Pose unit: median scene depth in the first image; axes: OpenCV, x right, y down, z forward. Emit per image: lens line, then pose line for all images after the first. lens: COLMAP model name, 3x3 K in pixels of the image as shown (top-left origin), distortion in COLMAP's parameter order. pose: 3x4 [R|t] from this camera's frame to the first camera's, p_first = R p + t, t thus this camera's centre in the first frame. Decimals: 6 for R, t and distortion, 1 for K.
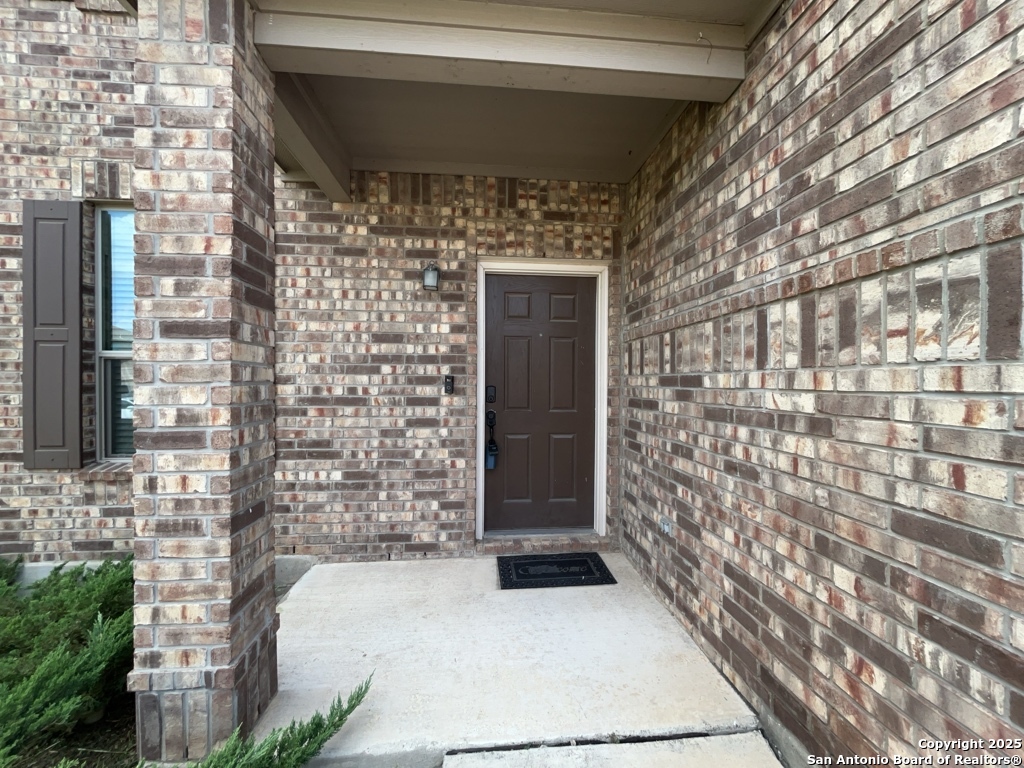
lens RADIAL K [[415.3, 0, 512.4], [0, 415.3, 383.6], [0, 0, 1]] dist [-0.001245, -0.000153]
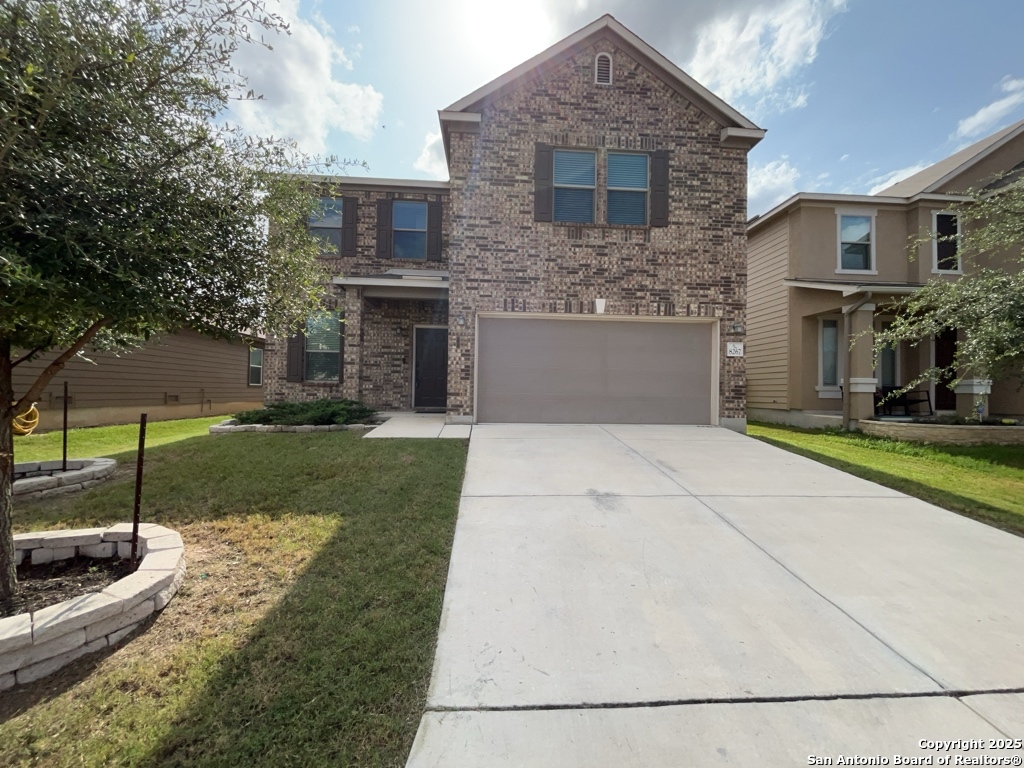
lens RADIAL K [[415.3, 0, 512.4], [0, 415.3, 385.7], [0, 0, 1]] dist [-0.001245, -0.000153]
pose [[0.999847, 0.012299, -0.012416, 0.813911], [-0.012546, 0.999722, -0.019966, 0.272767], [0.012167, 0.020118, 0.999724, -2.492371]]
